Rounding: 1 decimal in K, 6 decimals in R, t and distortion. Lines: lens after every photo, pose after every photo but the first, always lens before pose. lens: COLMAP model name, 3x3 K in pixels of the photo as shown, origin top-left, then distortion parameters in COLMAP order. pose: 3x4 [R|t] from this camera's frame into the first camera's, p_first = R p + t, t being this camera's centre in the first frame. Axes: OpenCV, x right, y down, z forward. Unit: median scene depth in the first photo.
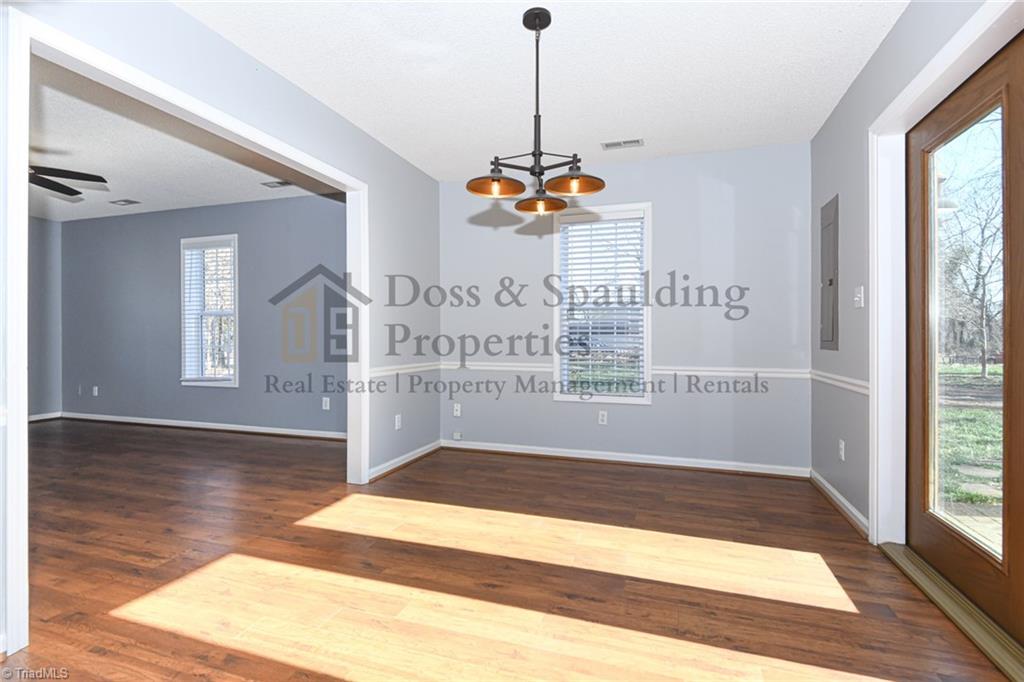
lens RADIAL K [[490.8, 0, 511.4], [0, 490.8, 343.7], [0, 0, 1]] dist [0.014785, -0.001499]
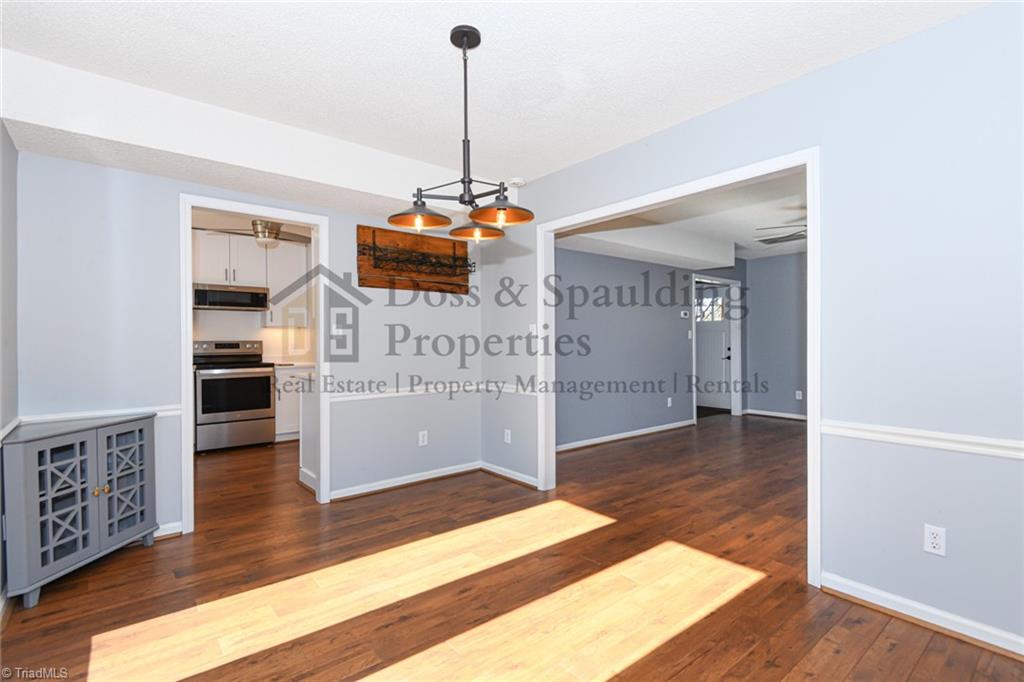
lens RADIAL K [[490.8, 0, 508.3], [0, 490.8, 340.2], [0, 0, 1]] dist [0.014785, -0.001499]
pose [[-0.543511, 0.001802, -0.839400, 0.771964], [-0.007612, 0.999946, 0.007075, -0.091393], [0.839368, 0.010235, -0.543468, 1.513722]]
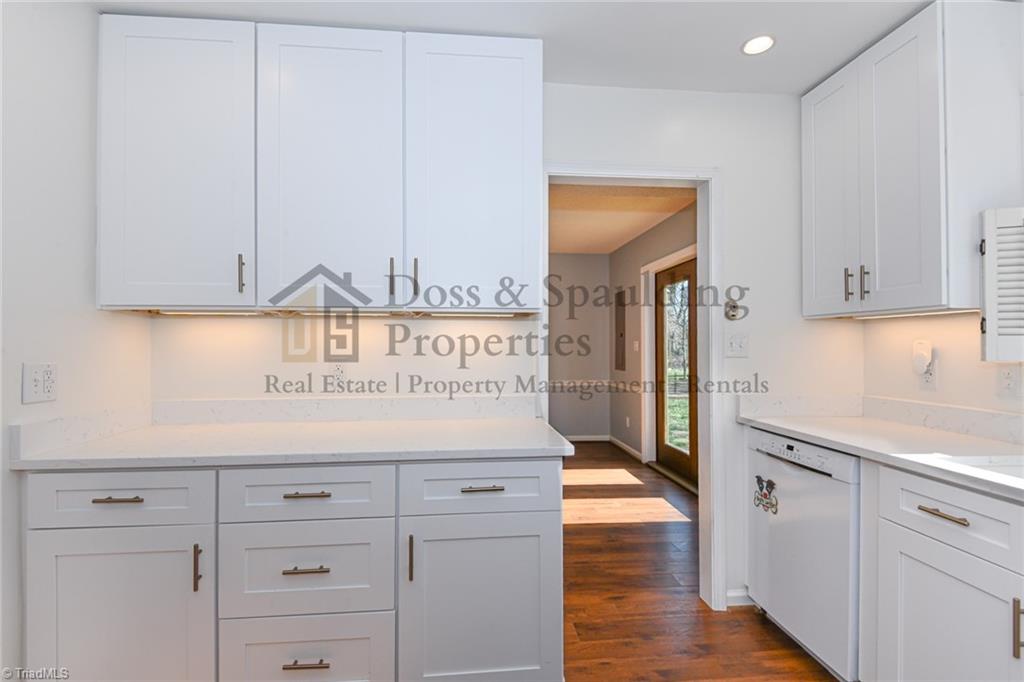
lens RADIAL K [[490.8, 0, 506.7], [0, 490.8, 341.8], [0, 0, 1]] dist [0.014785, -0.001499]
pose [[0.916123, 0.003904, 0.400879, -0.721728], [0.002869, 0.999863, -0.016294, -0.097302], [-0.400888, 0.016077, 0.915986, -0.778954]]
